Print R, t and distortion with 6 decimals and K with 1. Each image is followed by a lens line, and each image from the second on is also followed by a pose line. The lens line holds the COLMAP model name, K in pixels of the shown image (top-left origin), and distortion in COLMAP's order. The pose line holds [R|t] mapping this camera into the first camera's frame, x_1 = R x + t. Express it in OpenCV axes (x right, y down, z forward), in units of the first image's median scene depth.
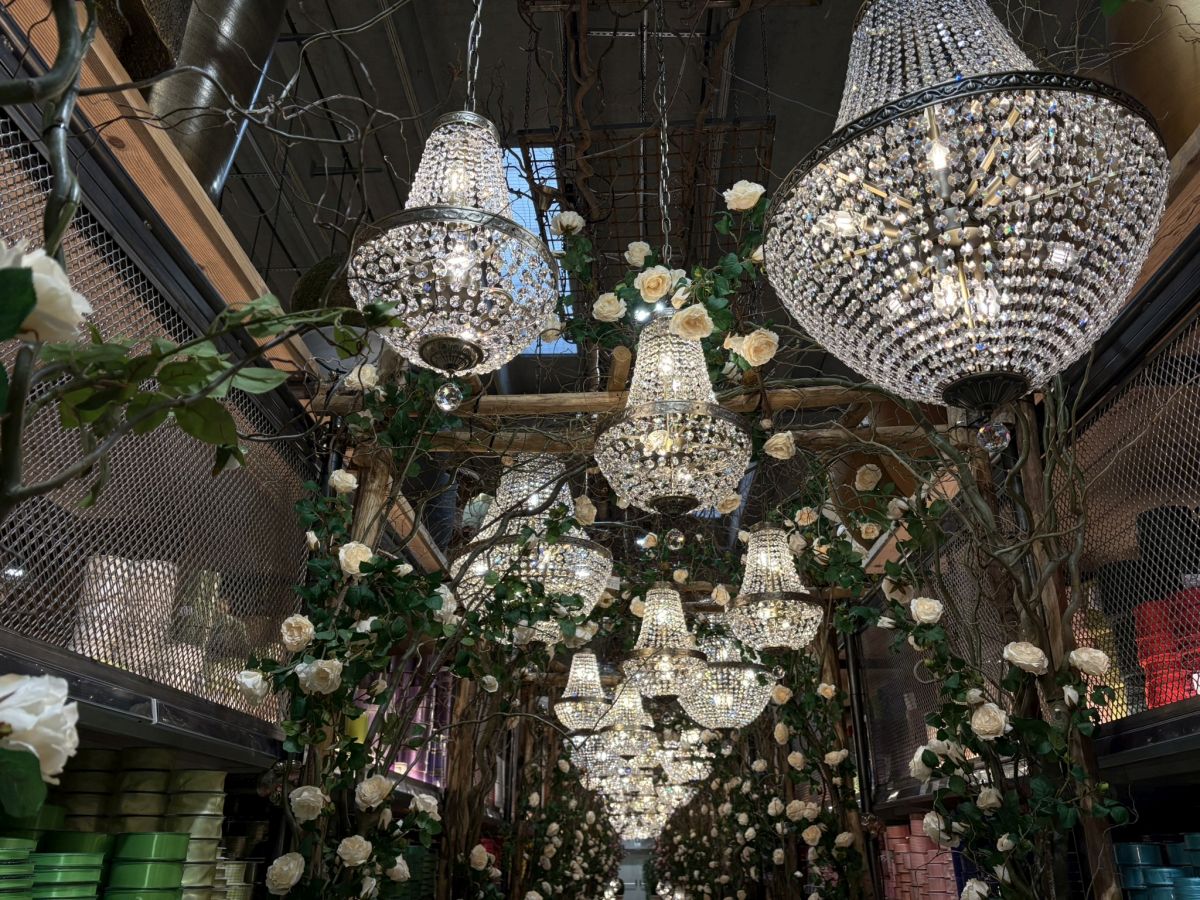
lens RADIAL K [[902.3, 0, 600.0], [0, 902.3, 450.0], [0, 0, 1]] dist [0.014015, -0.001802]
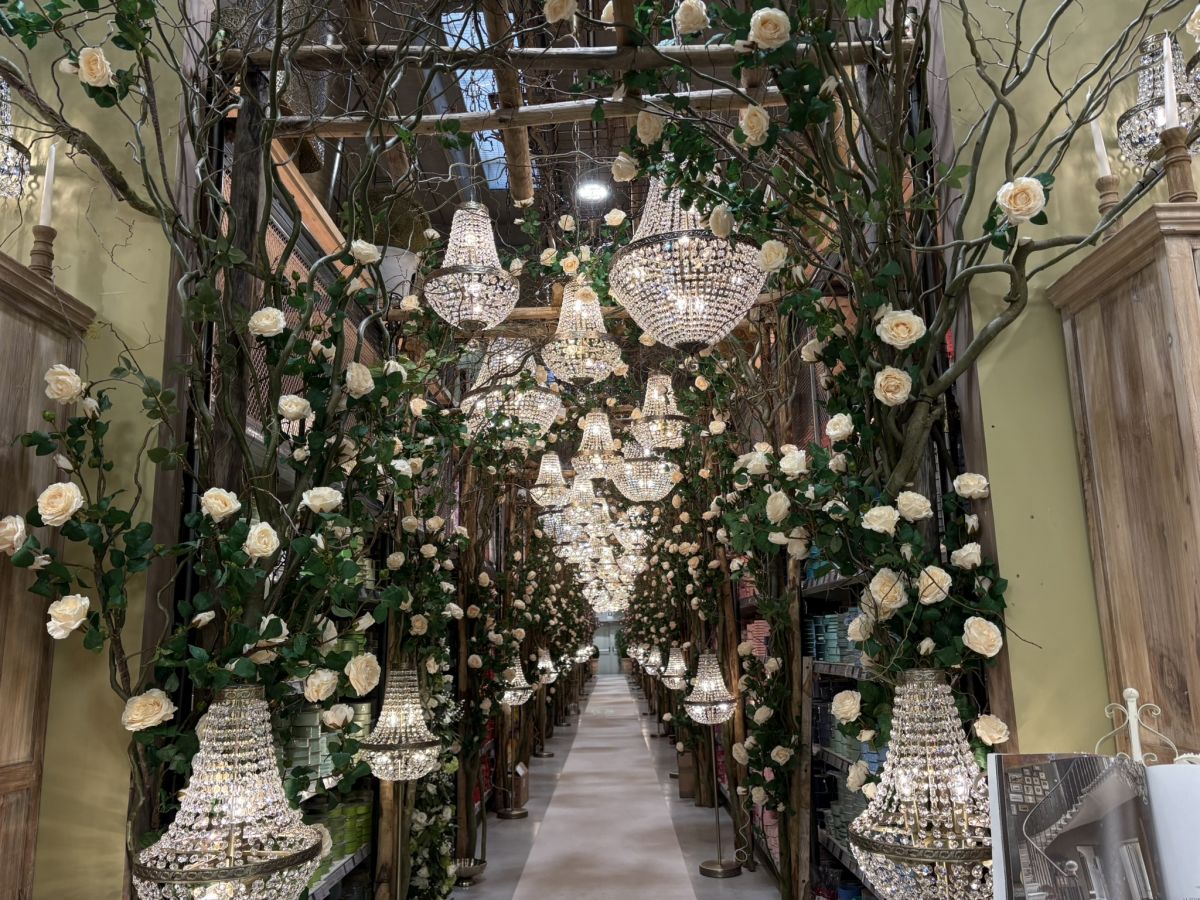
lens RADIAL K [[892.3, 0, 607.3], [0, 892.3, 468.7], [0, 0, 1]] dist [0.203019, -0.001645]
pose [[0.999228, -0.019977, 0.033825, 0.033044], [0.011453, 0.971781, 0.235605, -0.107506], [-0.037577, -0.235036, 0.971260, -0.487139]]
